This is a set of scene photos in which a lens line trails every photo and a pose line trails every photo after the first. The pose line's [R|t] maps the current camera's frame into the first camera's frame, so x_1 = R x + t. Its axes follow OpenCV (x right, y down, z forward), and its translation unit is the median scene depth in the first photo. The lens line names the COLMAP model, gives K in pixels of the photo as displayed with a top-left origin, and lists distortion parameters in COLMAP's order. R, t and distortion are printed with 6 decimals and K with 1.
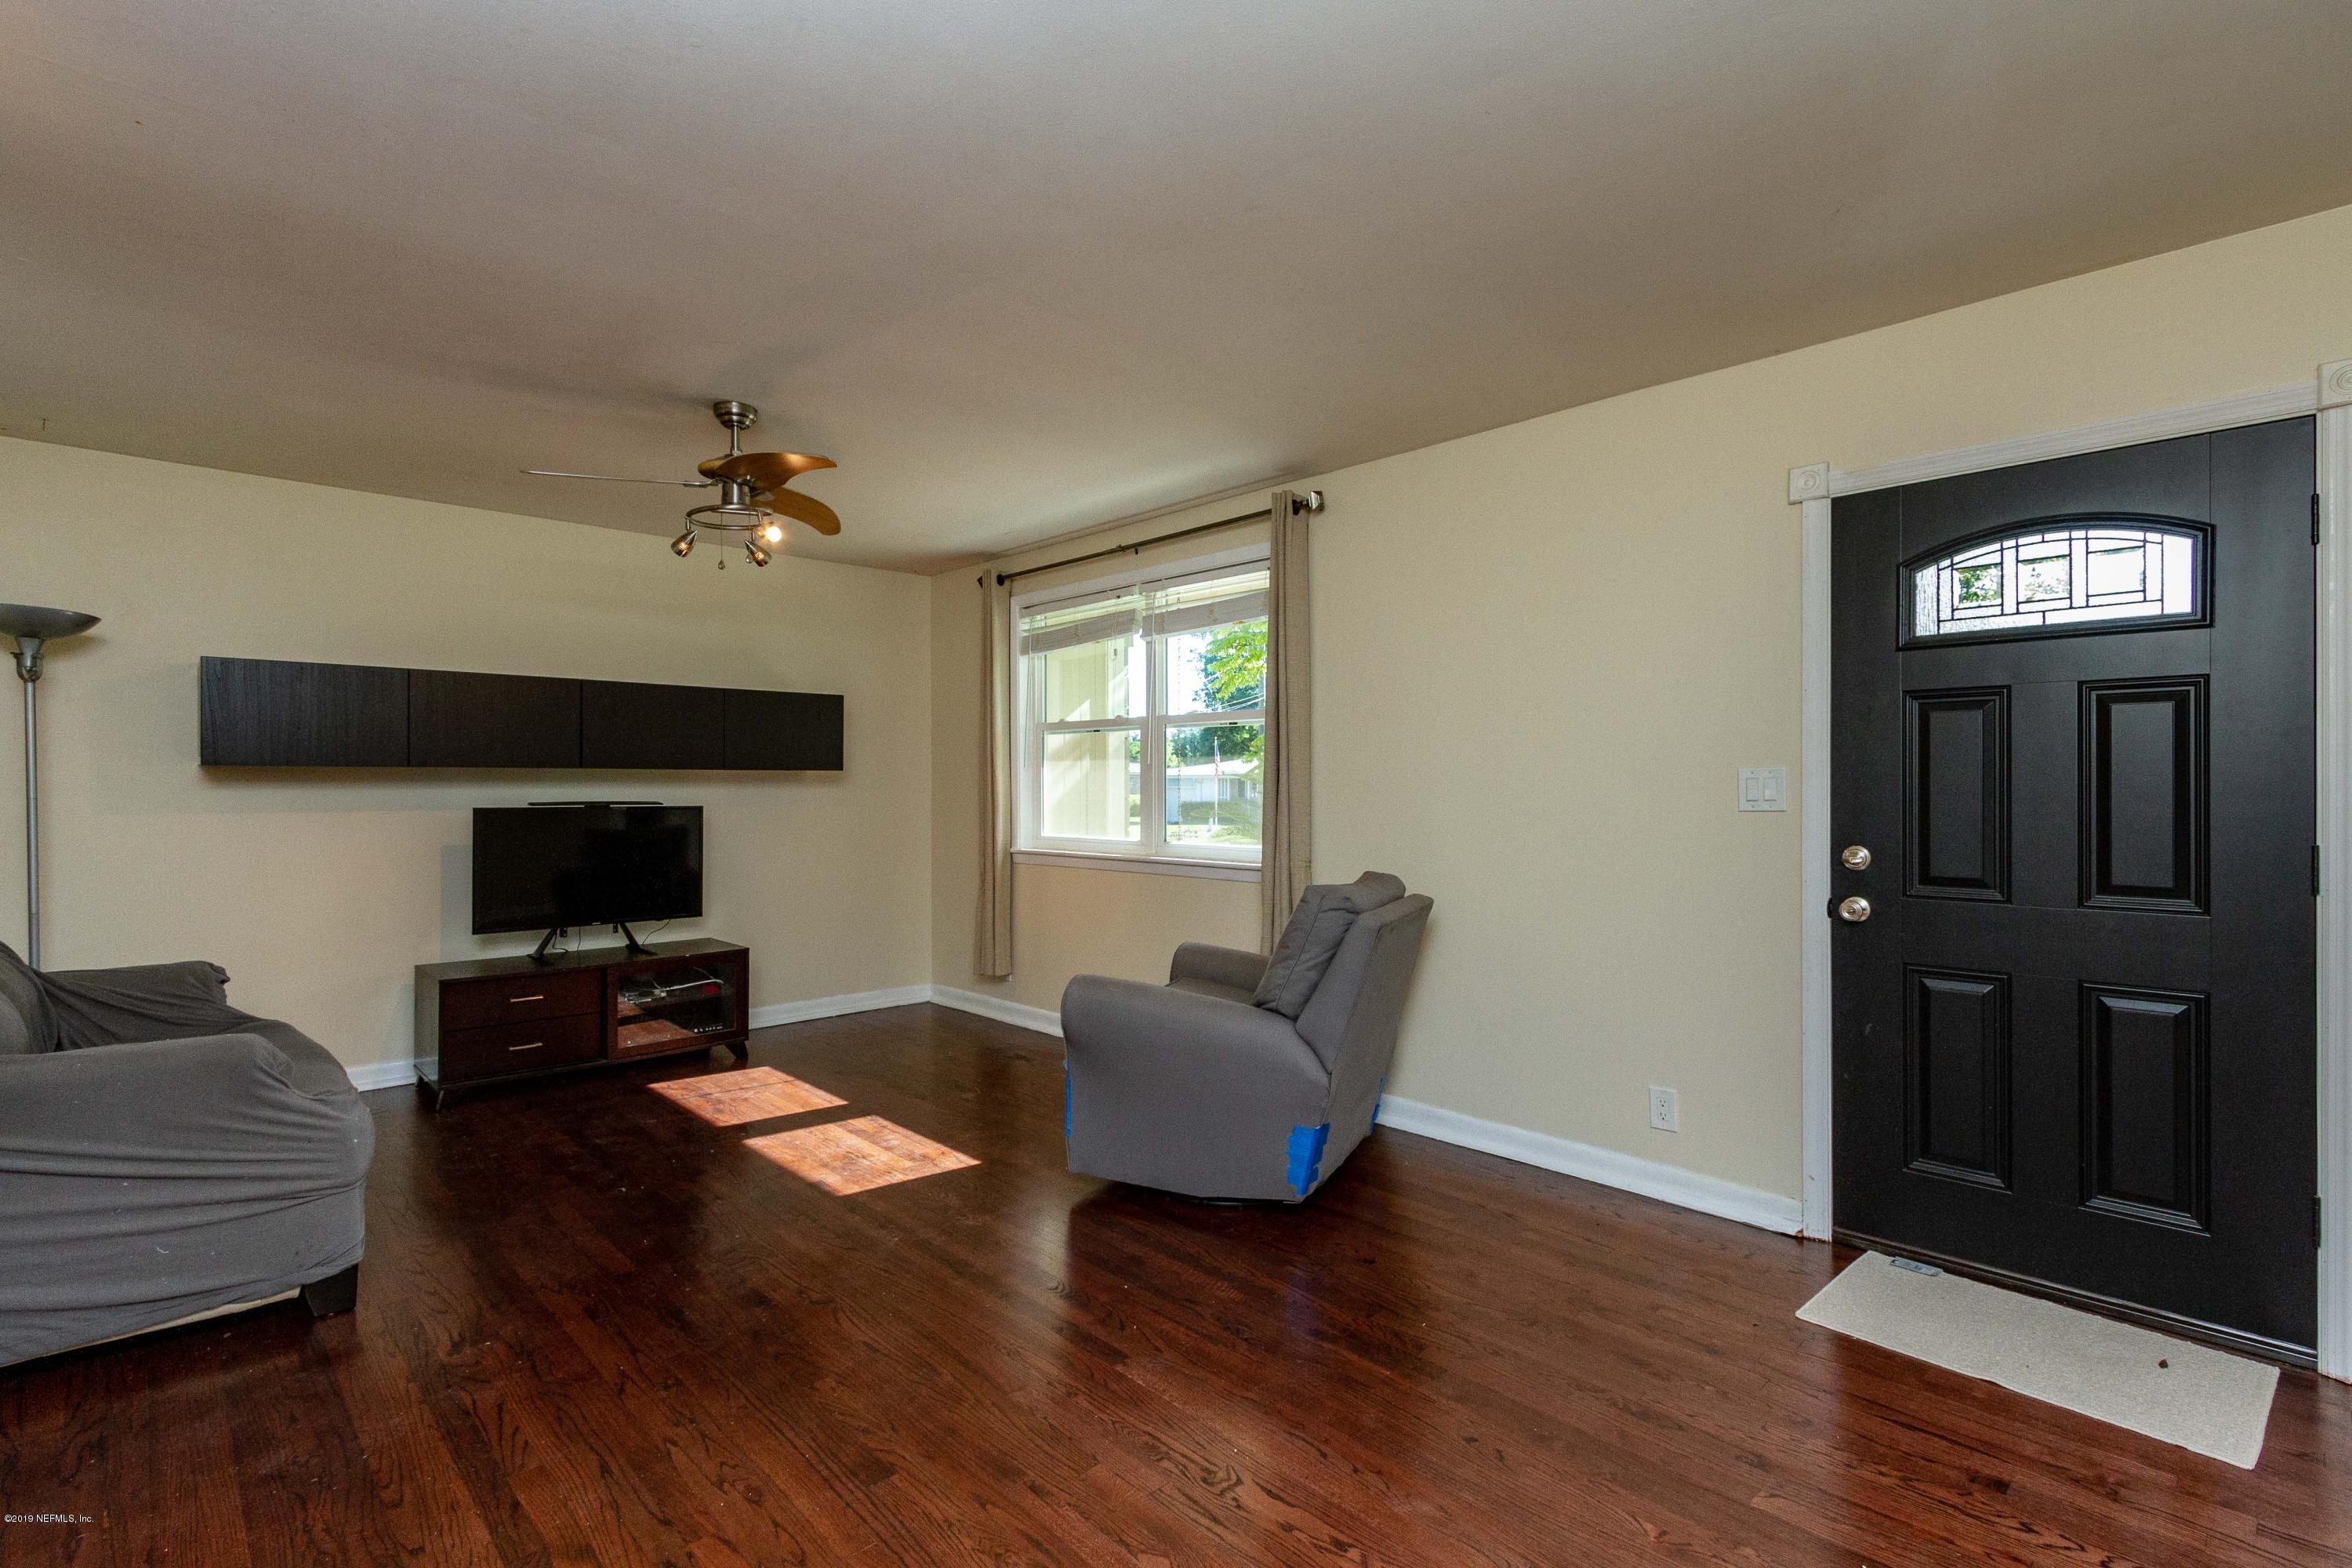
lens RADIAL K [[1068.6, 0, 1191.0], [0, 1068.6, 783.0], [0, 0, 1]] dist [0.006997, -0.001081]
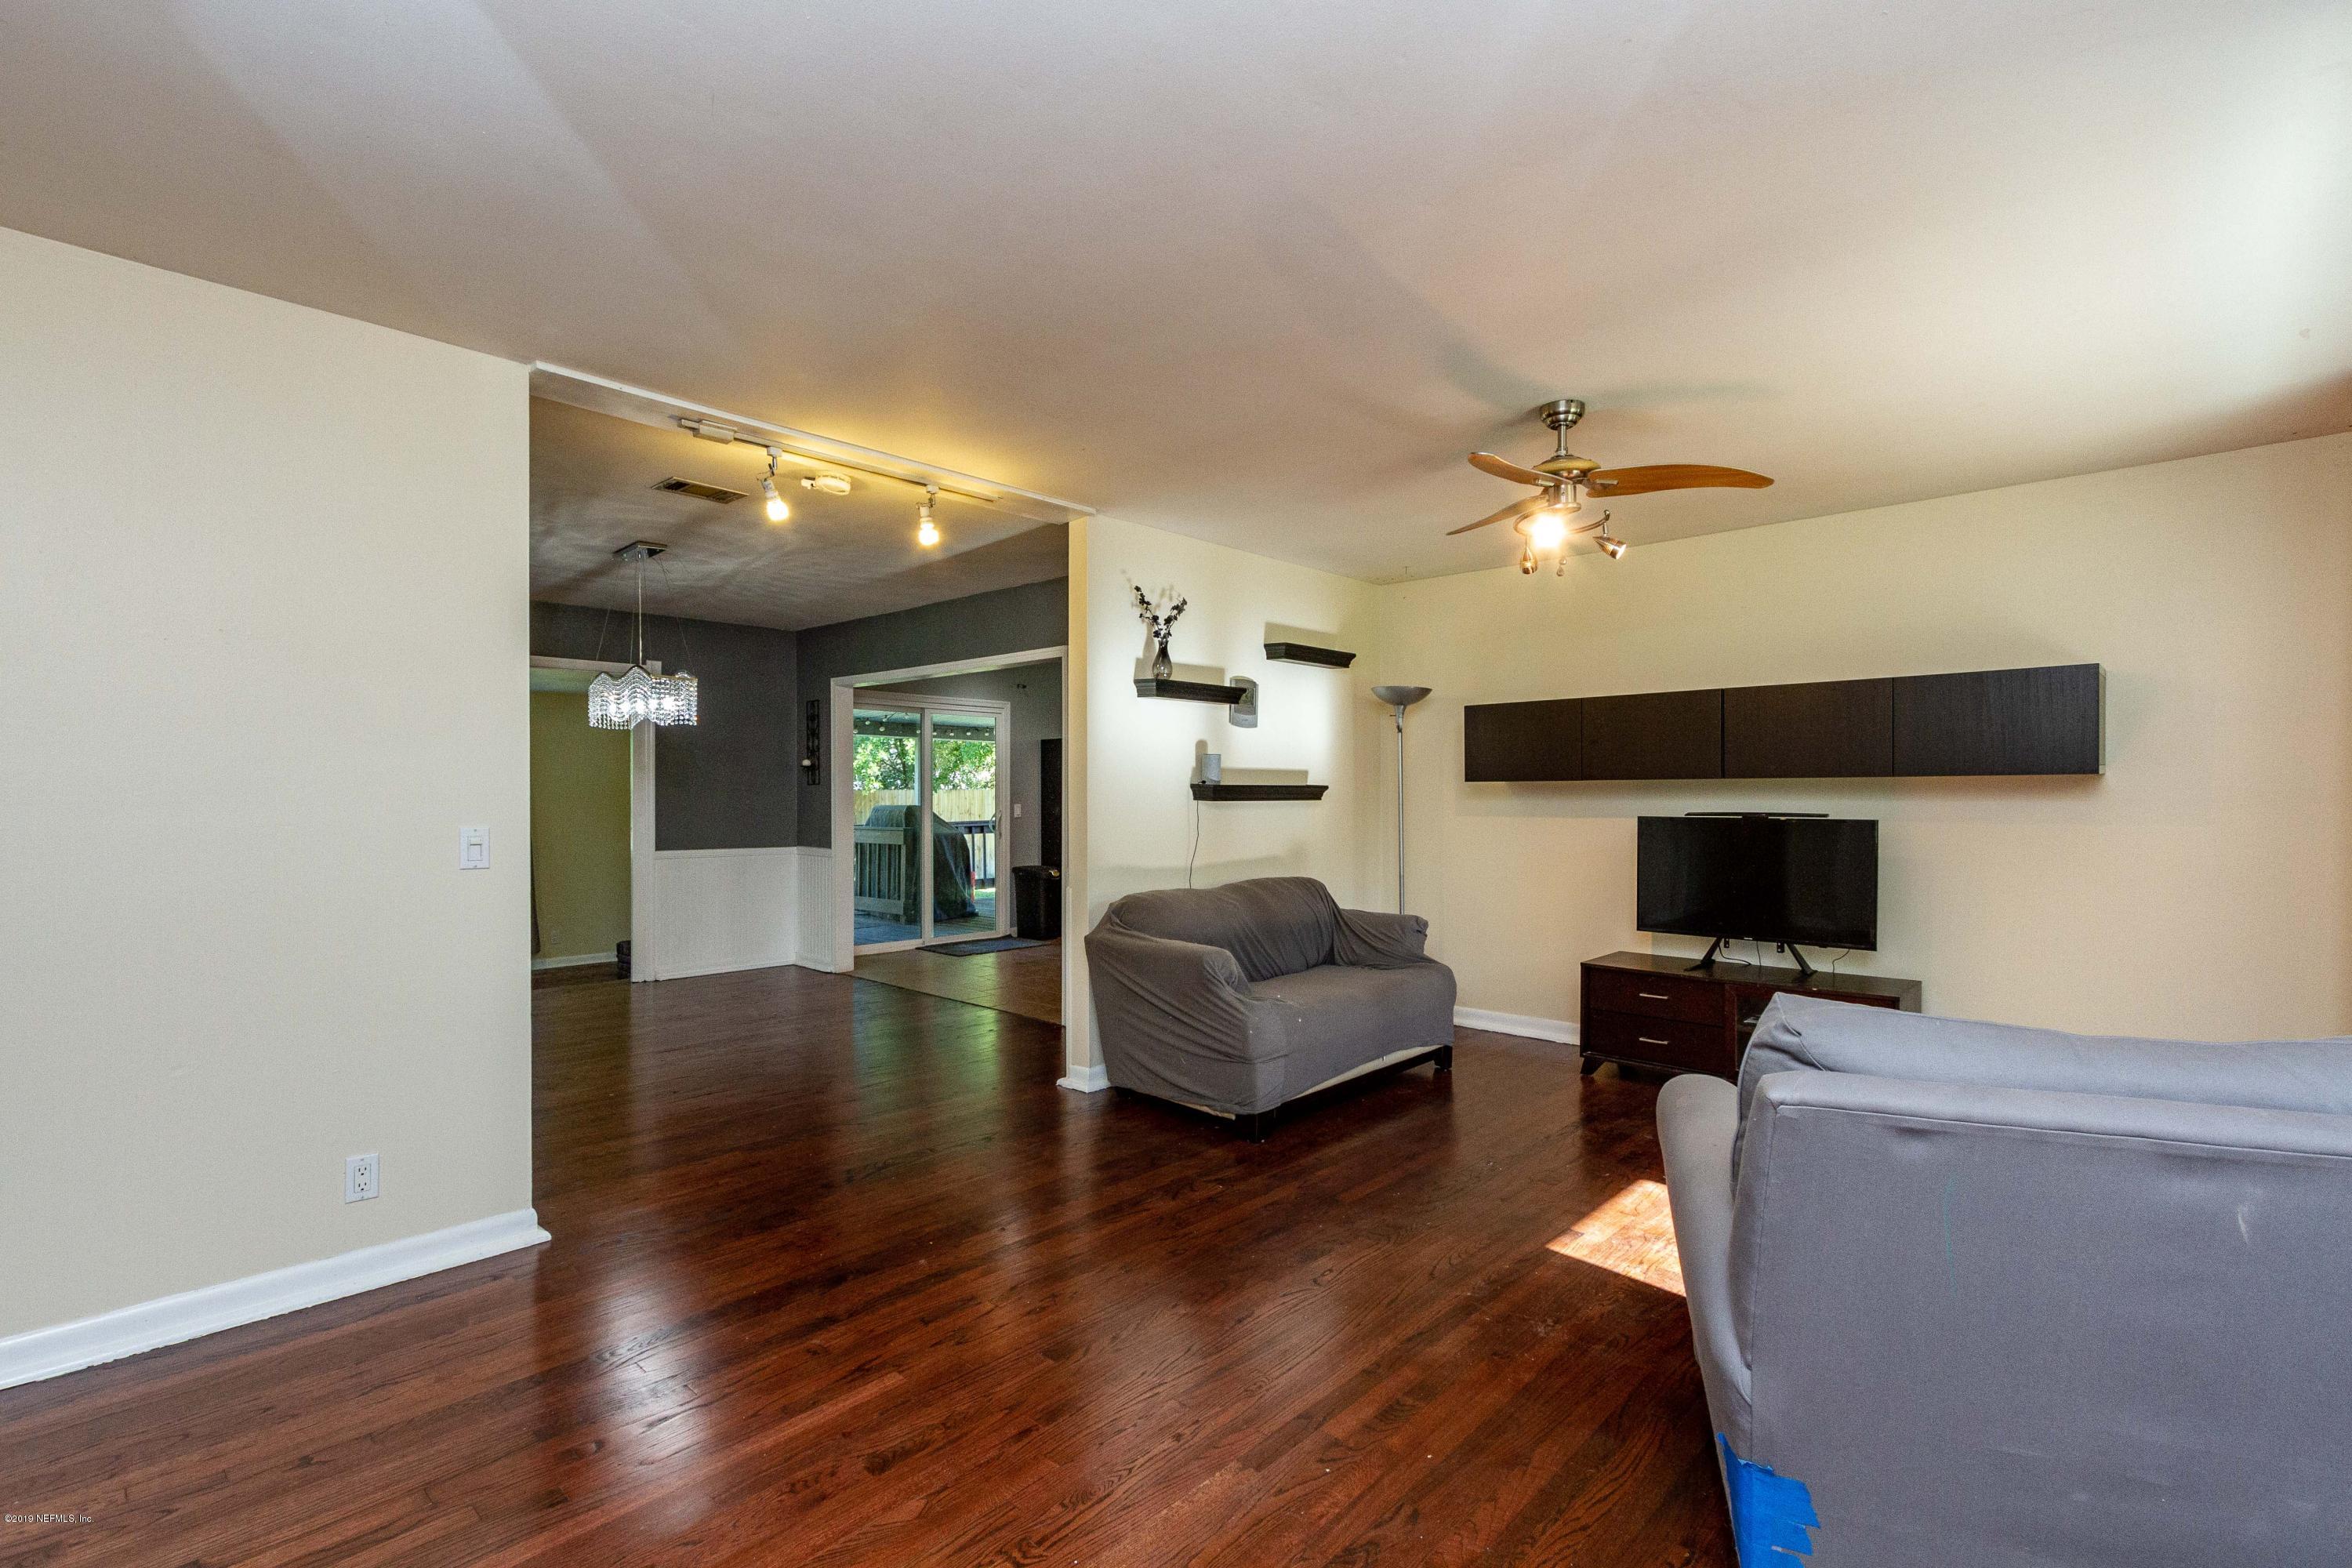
lens RADIAL K [[1068.6, 0, 1174.9], [0, 1068.6, 802.5], [0, 0, 1]] dist [0.006997, -0.001081]
pose [[0.043772, 0.002264, -0.999039, 0.662579], [0.005915, 0.999979, 0.002525, 0.004892], [0.999024, -0.006020, 0.043758, 0.760532]]
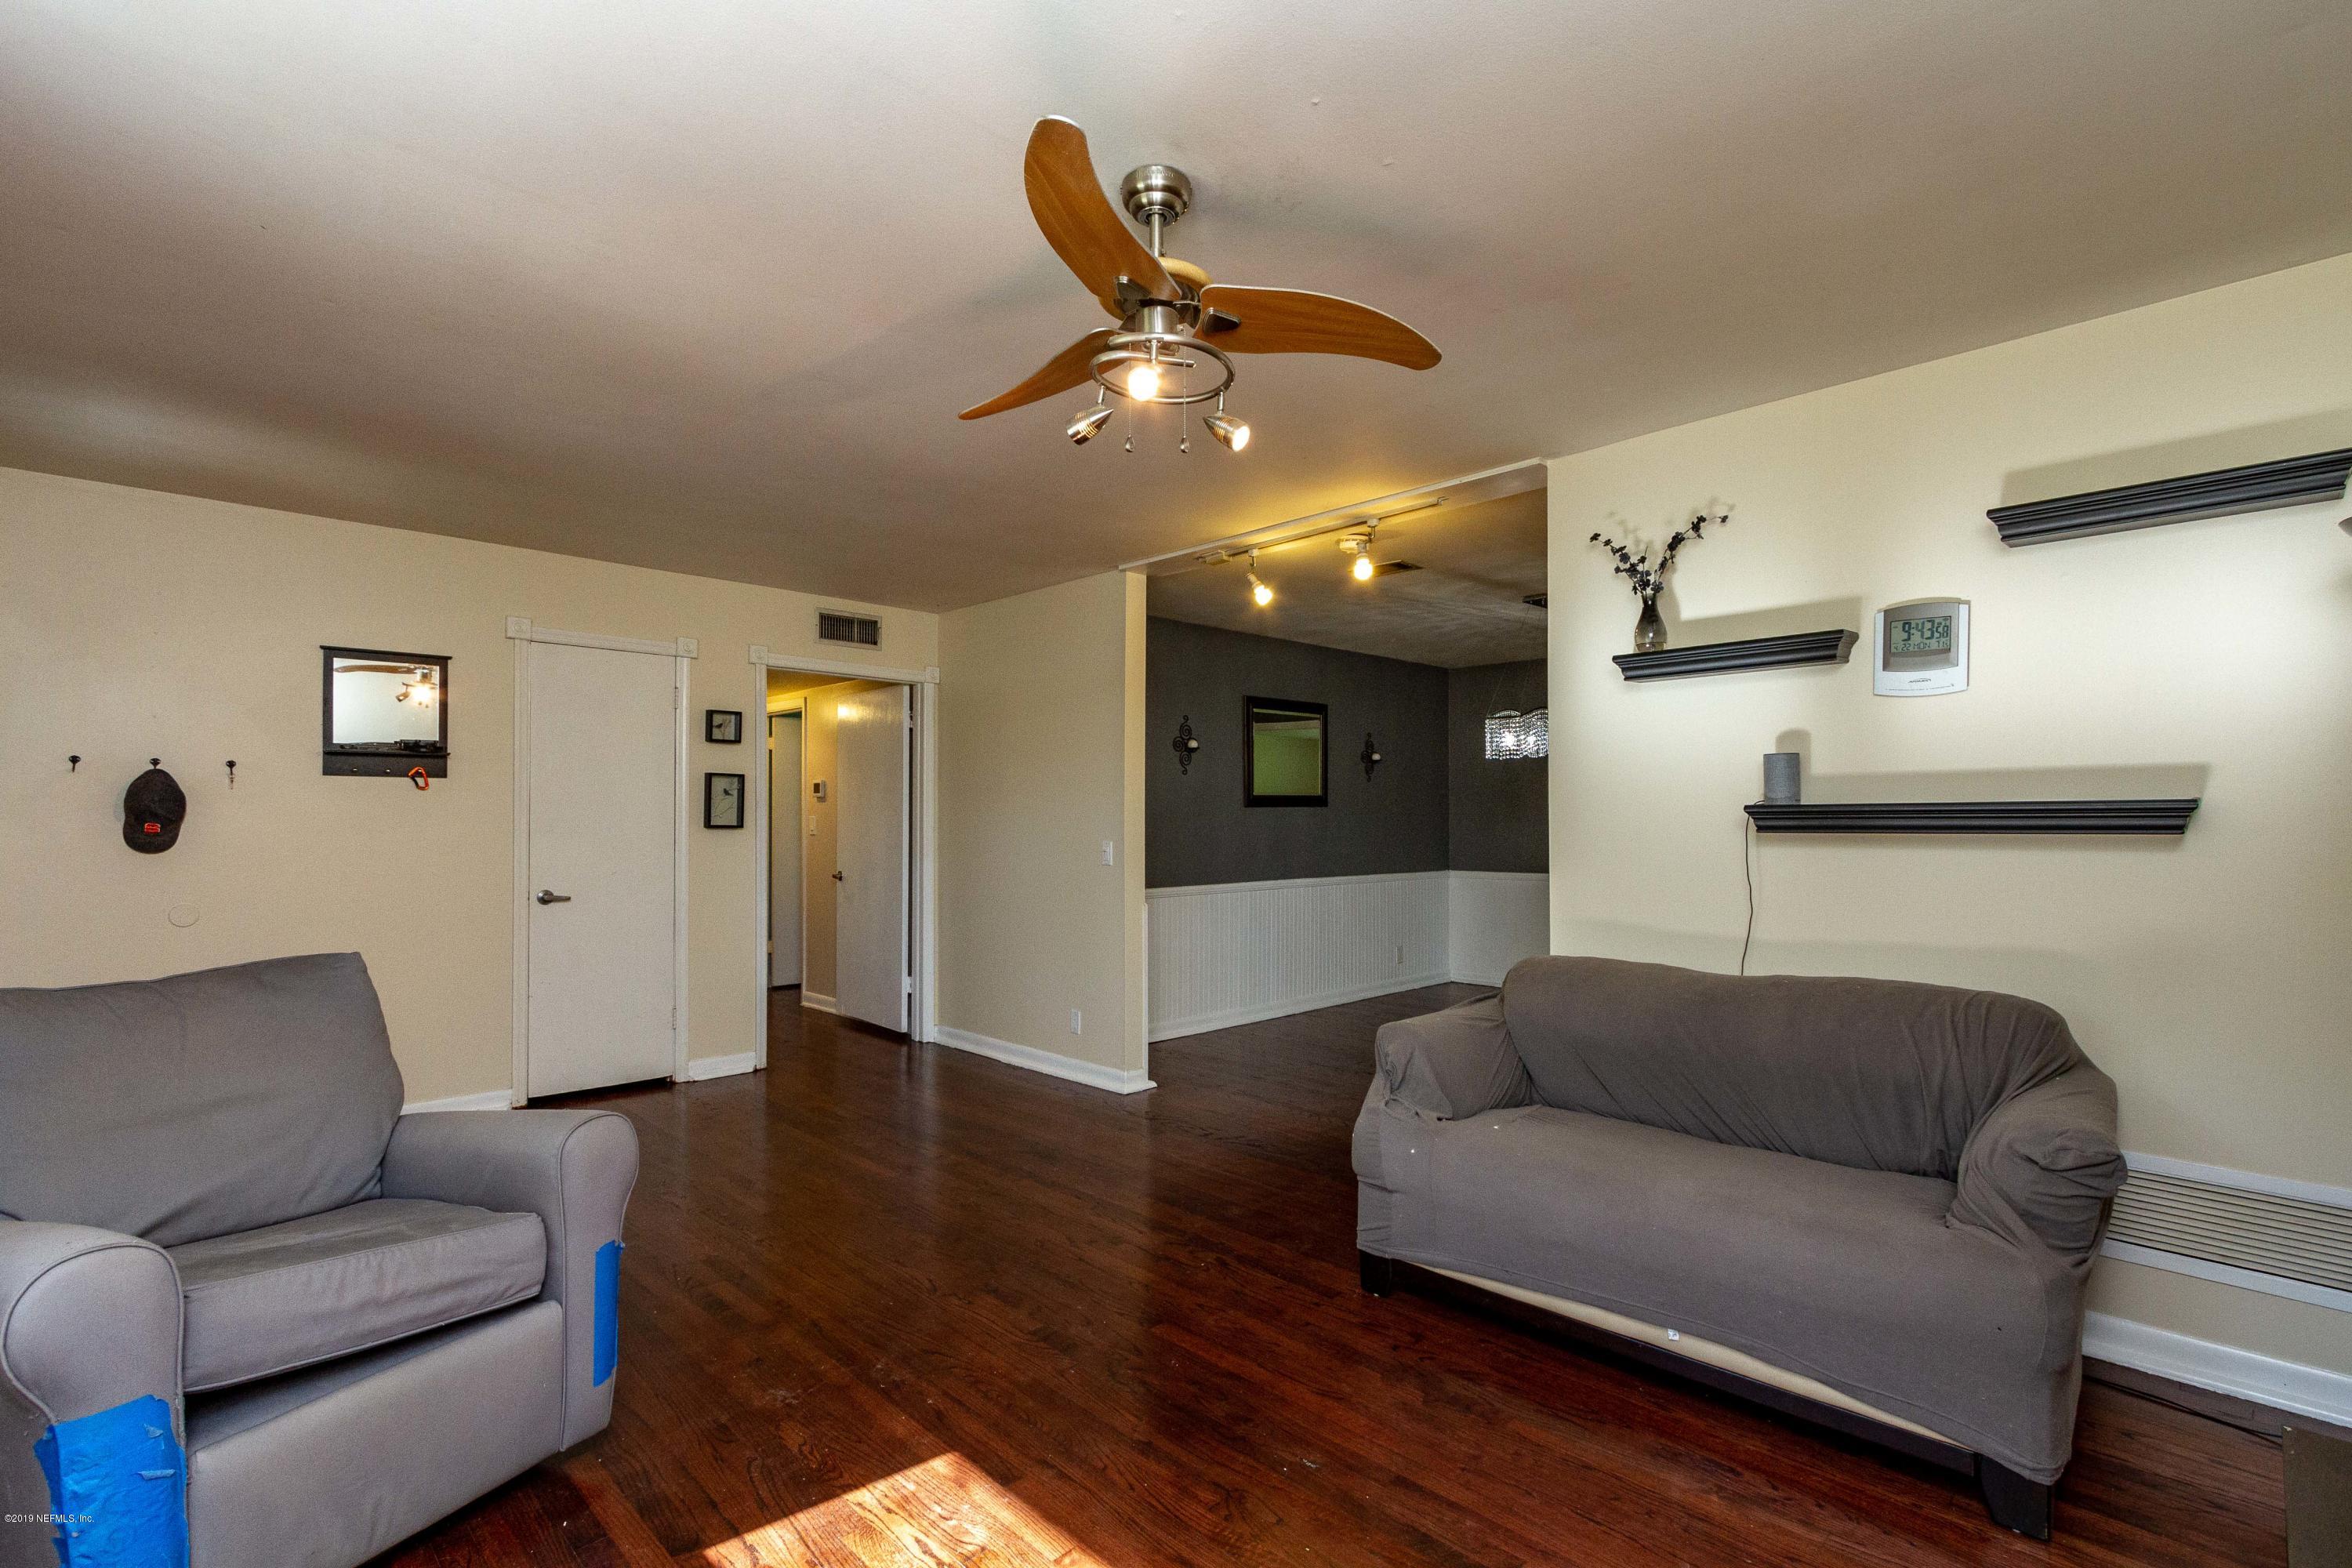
lens RADIAL K [[1068.6, 0, 1198.9], [0, 1068.6, 821.7], [0, 0, 1]] dist [0.006997, -0.001081]
pose [[-0.999877, 0.000130, -0.015682, -0.549136], [0.000224, 0.999982, -0.006012, 0.001822], [0.015681, -0.006015, -0.999859, 1.972844]]
